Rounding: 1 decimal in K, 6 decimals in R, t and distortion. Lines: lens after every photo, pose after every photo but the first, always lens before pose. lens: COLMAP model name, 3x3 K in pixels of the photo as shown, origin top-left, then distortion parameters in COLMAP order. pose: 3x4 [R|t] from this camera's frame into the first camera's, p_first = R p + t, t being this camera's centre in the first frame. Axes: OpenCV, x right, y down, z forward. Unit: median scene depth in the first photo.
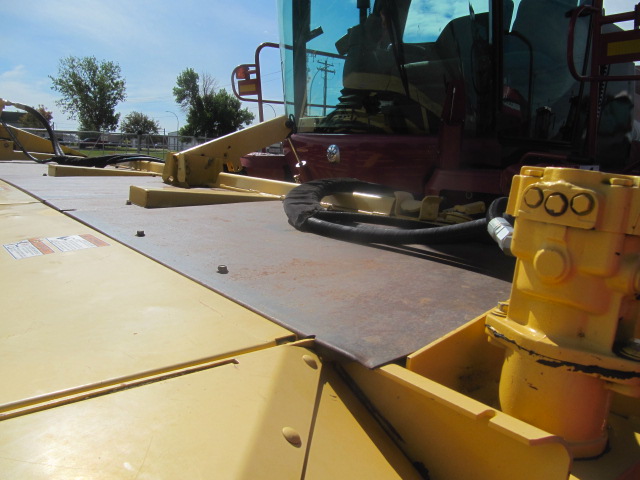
lens RADIAL K [[512.4, 0, 318.8], [0, 512.4, 263.0], [0, 0, 1]] dist [-0.010757, 0.000679]
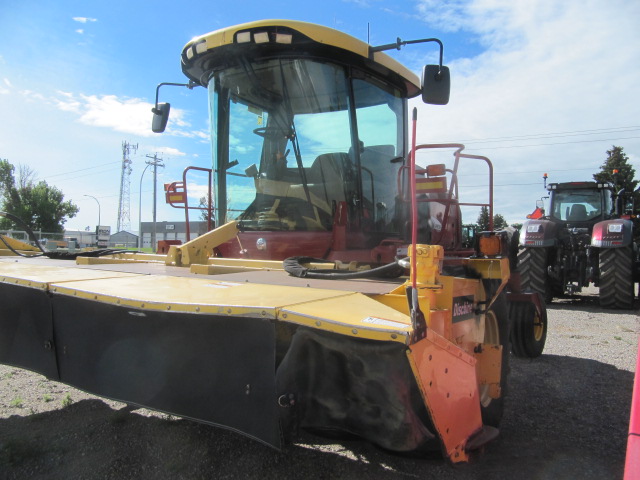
lens RADIAL K [[527.7, 0, 320.0], [0, 527.7, 240.0], [0, 0, 1]] dist [-0.050751, 0.022486]
pose [[0.946497, -0.024683, 0.321767, -0.230583], [0.093119, 0.975550, -0.199078, 0.076956], [-0.308986, 0.218389, 0.925653, -0.379327]]
